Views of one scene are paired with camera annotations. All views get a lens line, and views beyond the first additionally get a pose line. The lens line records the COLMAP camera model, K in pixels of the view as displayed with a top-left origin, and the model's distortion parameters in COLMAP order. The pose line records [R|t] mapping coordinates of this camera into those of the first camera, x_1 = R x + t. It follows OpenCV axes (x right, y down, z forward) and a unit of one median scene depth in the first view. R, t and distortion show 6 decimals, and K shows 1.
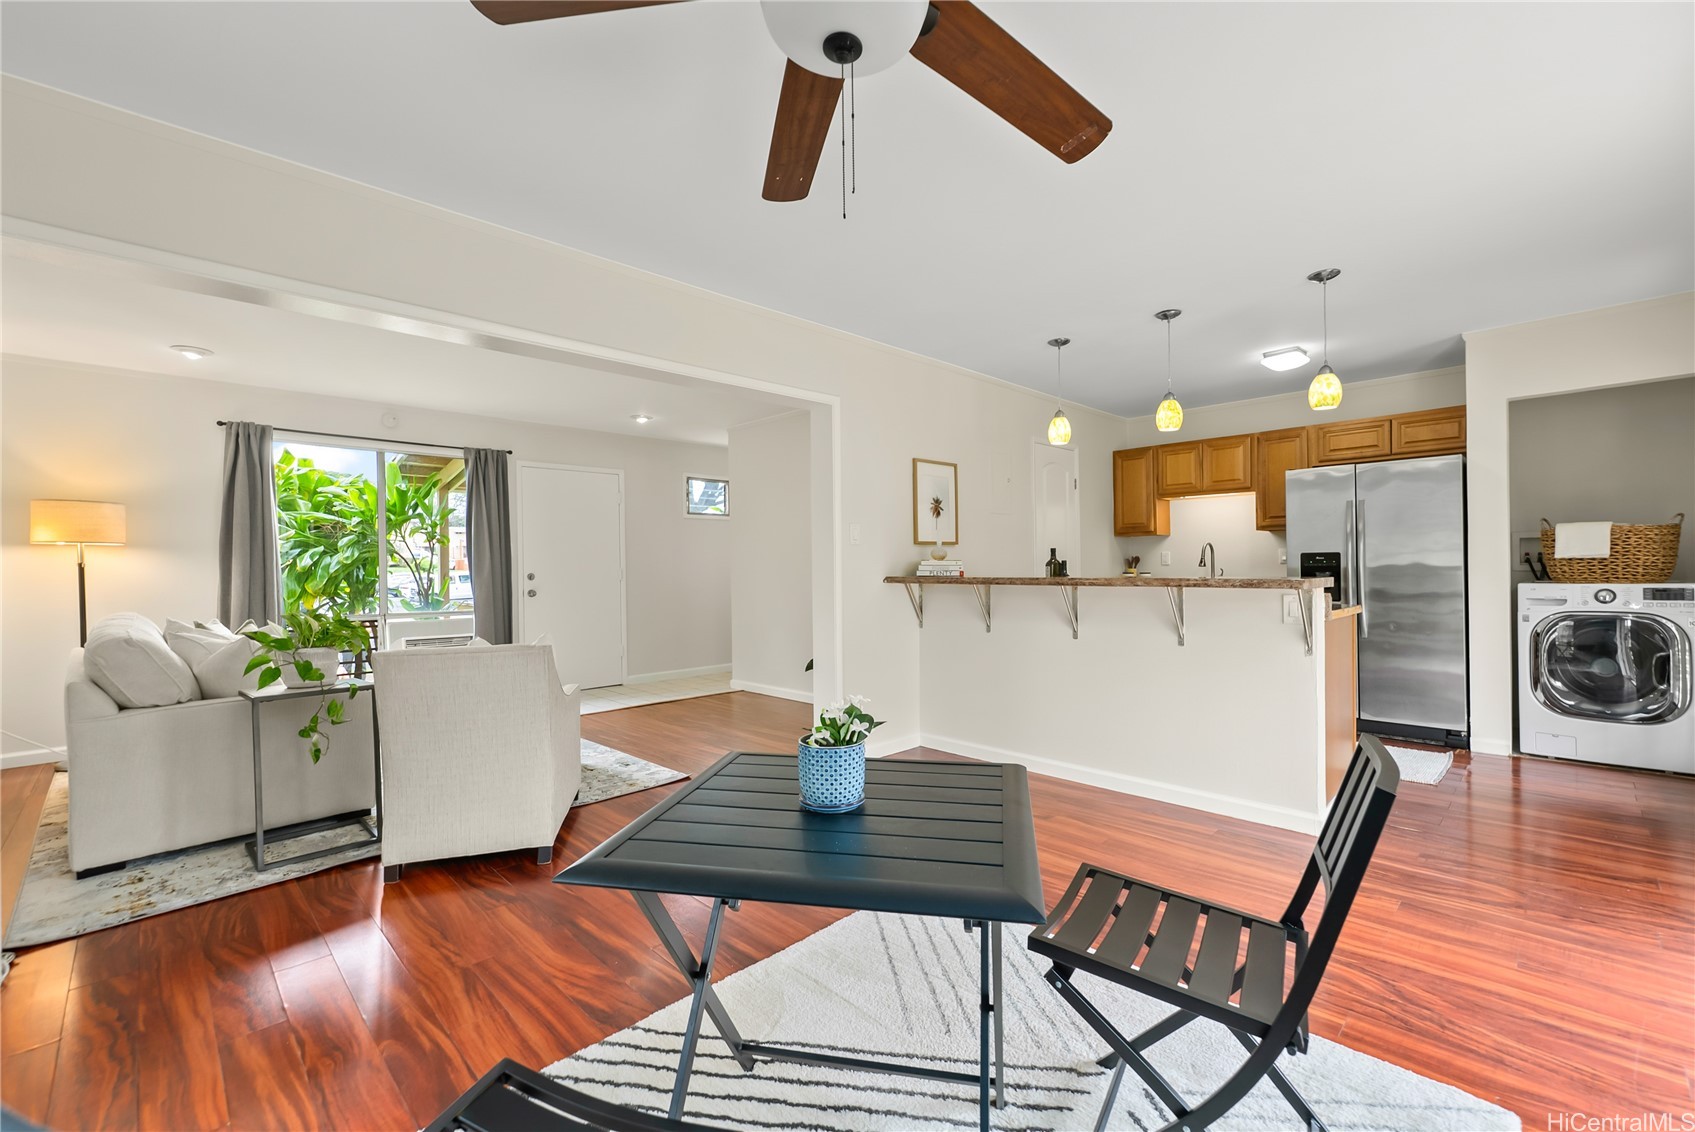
lens RADIAL K [[709.8, 0, 842.8], [0, 709.8, 571.1], [0, 0, 1]] dist [0.001195, -0.000687]
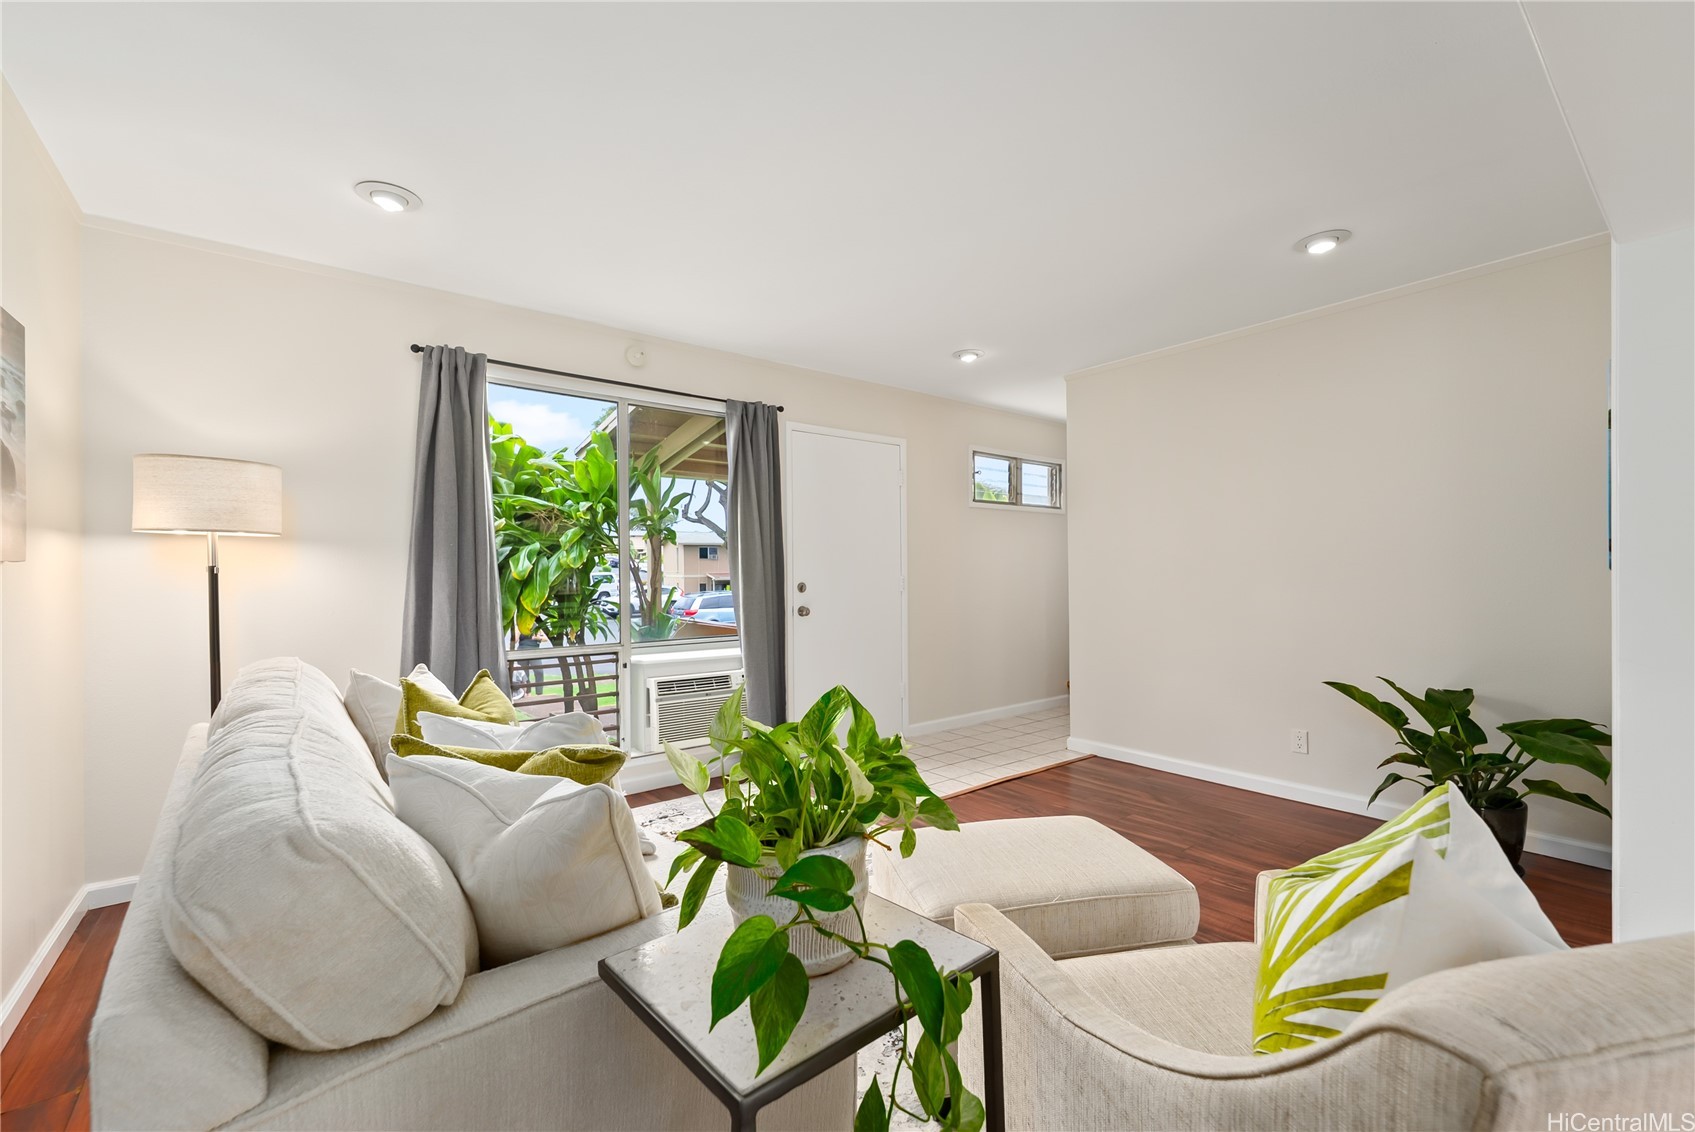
lens RADIAL K [[709.8, 0, 851.2], [0, 709.8, 573.8], [0, 0, 1]] dist [0.001195, -0.000687]
pose [[0.994029, 0.005827, -0.108957, -0.367219], [-0.006110, 0.999979, -0.002263, -0.005306], [0.108942, 0.002915, 0.994044, 0.359897]]
